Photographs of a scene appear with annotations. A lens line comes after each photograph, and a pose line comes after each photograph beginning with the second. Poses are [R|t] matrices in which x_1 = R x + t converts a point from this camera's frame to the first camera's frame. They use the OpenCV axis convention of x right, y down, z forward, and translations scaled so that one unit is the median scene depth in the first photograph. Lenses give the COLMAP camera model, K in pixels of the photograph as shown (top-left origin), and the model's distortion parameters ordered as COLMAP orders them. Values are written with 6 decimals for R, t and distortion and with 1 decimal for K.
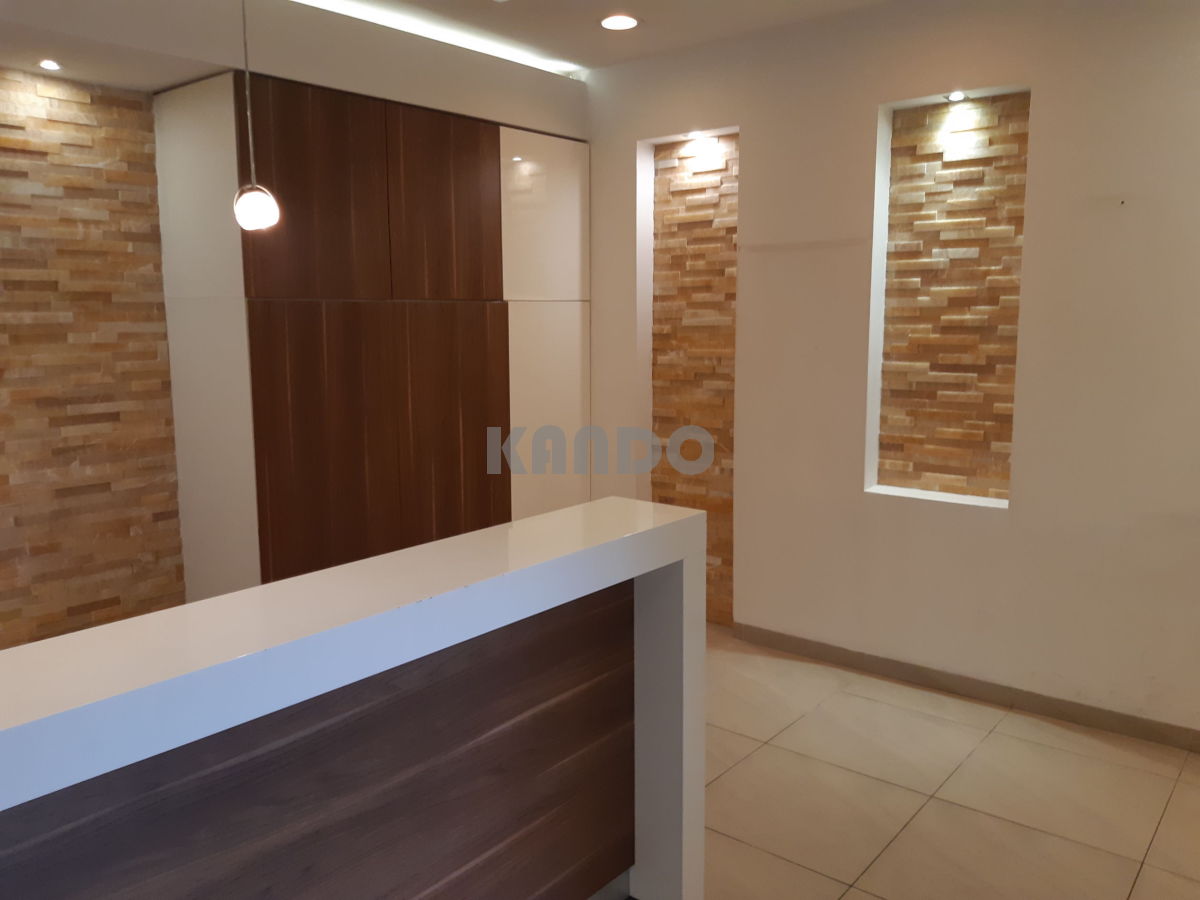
lens RADIAL K [[937.0, 0, 589.4], [0, 937.0, 445.9], [0, 0, 1]] dist [0.029674, -0.059704]
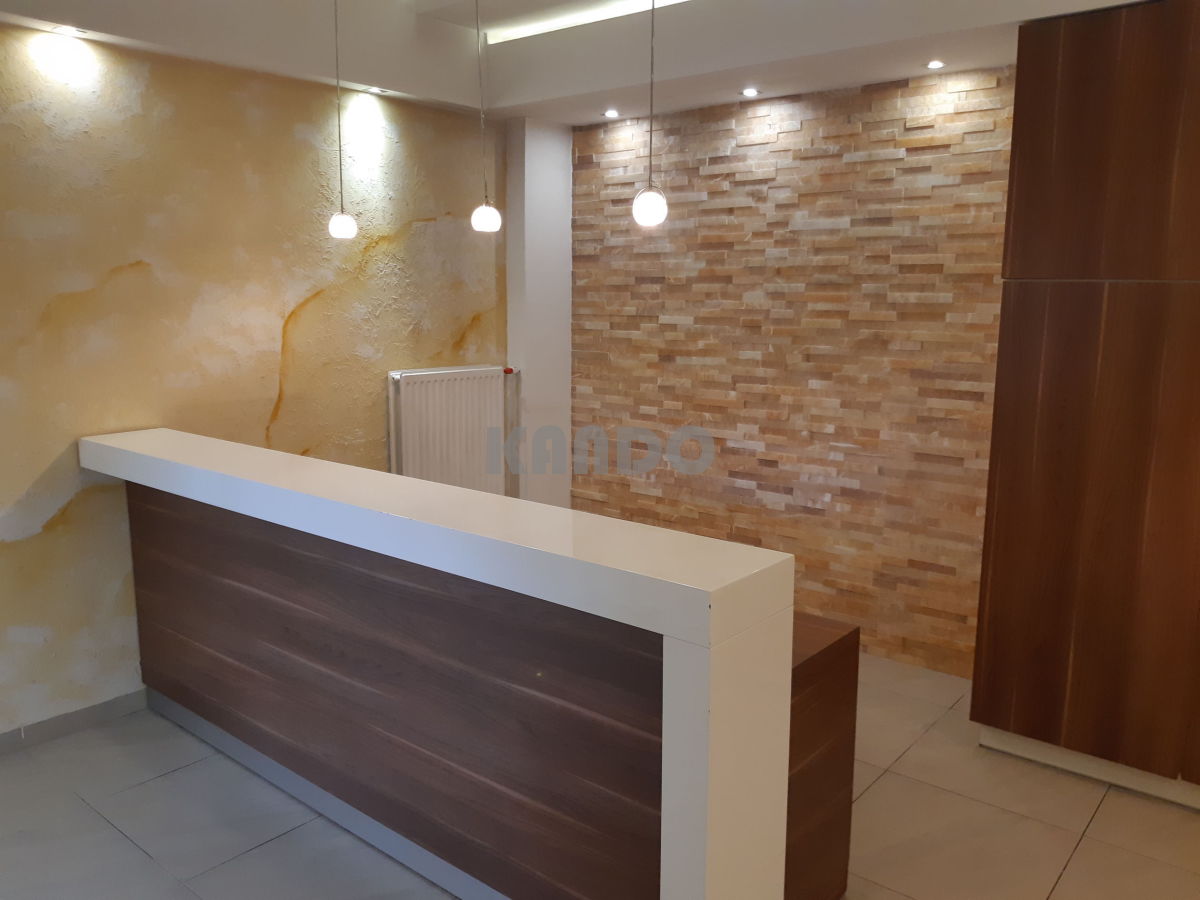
lens RADIAL K [[937.0, 0, 589.4], [0, 937.0, 445.9], [0, 0, 1]] dist [0.029674, -0.059704]
pose [[-0.007767, 0.171433, -0.985165, 0.540671], [-0.148188, 0.974120, 0.170679, -0.095463], [0.988929, 0.147316, 0.017839, 0.607037]]
